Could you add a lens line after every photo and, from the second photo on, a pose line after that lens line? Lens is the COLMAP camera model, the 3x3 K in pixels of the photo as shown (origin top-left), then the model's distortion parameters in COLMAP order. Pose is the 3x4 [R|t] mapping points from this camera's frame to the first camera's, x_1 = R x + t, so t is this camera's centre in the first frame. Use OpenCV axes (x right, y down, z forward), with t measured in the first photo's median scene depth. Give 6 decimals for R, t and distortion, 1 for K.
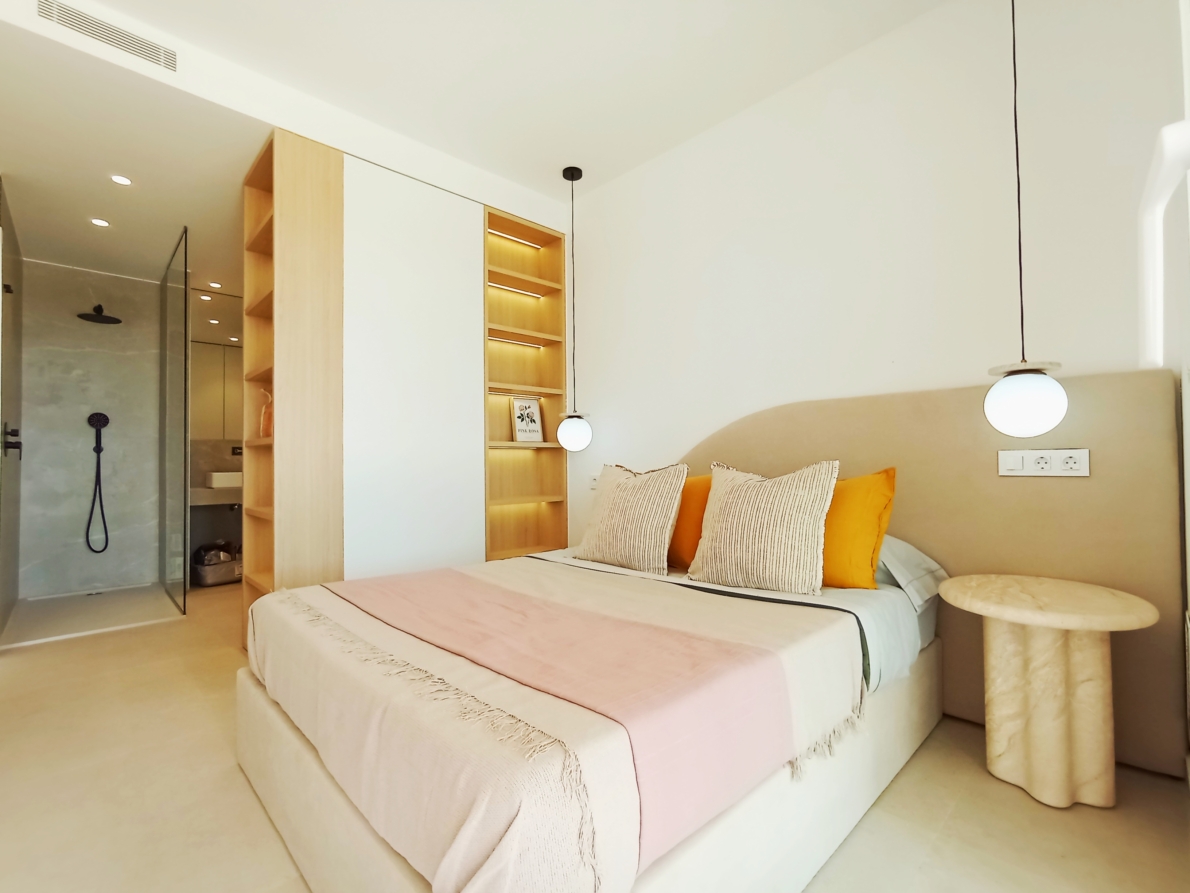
lens RADIAL K [[544.6, 0, 595.3], [0, 544.6, 451.9], [0, 0, 1]] dist [-0.039309, 0.021210]
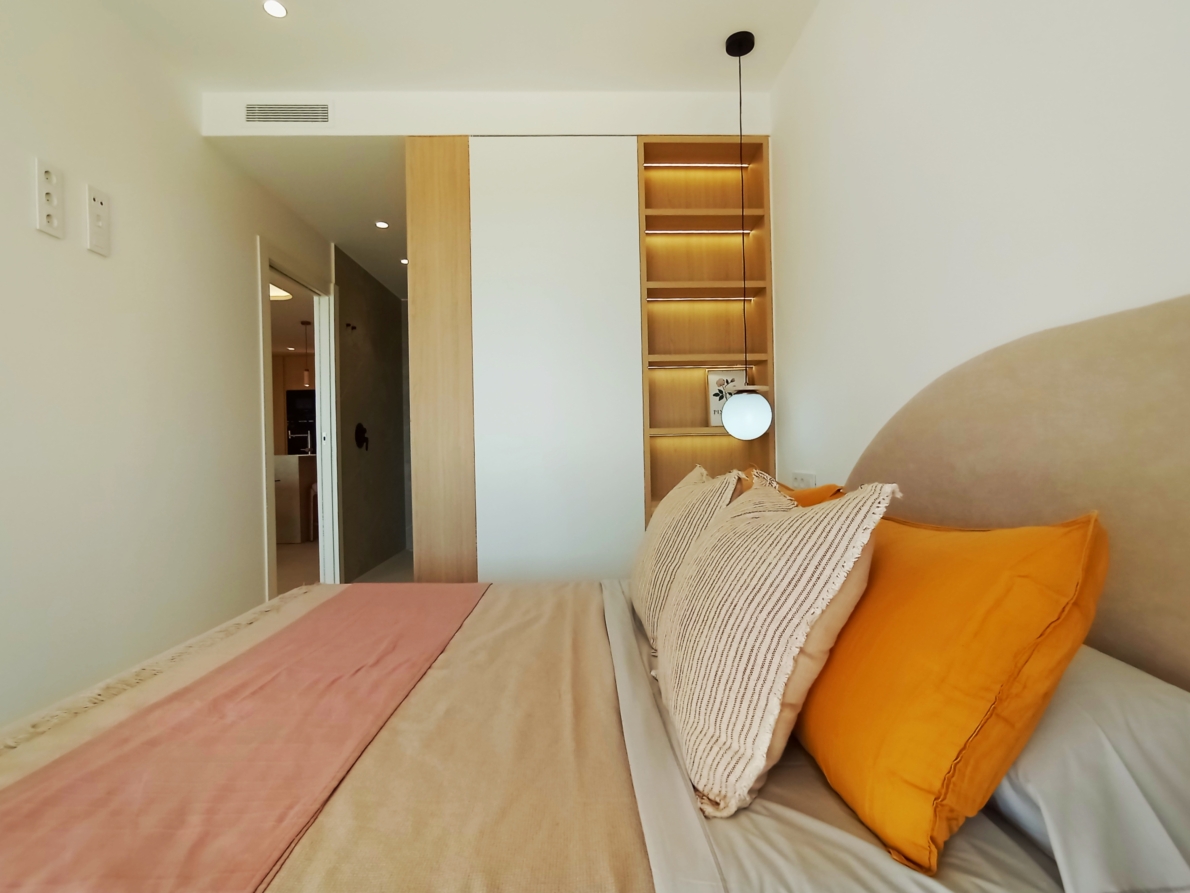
lens RADIAL K [[544.6, 0, 595.3], [0, 544.6, 451.9], [0, 0, 1]] dist [-0.039309, 0.021210]
pose [[0.732680, 0.004458, -0.680559, 0.267046], [0.020910, 0.999359, 0.029057, -0.008331], [0.680252, -0.035520, 0.732117, 0.312669]]
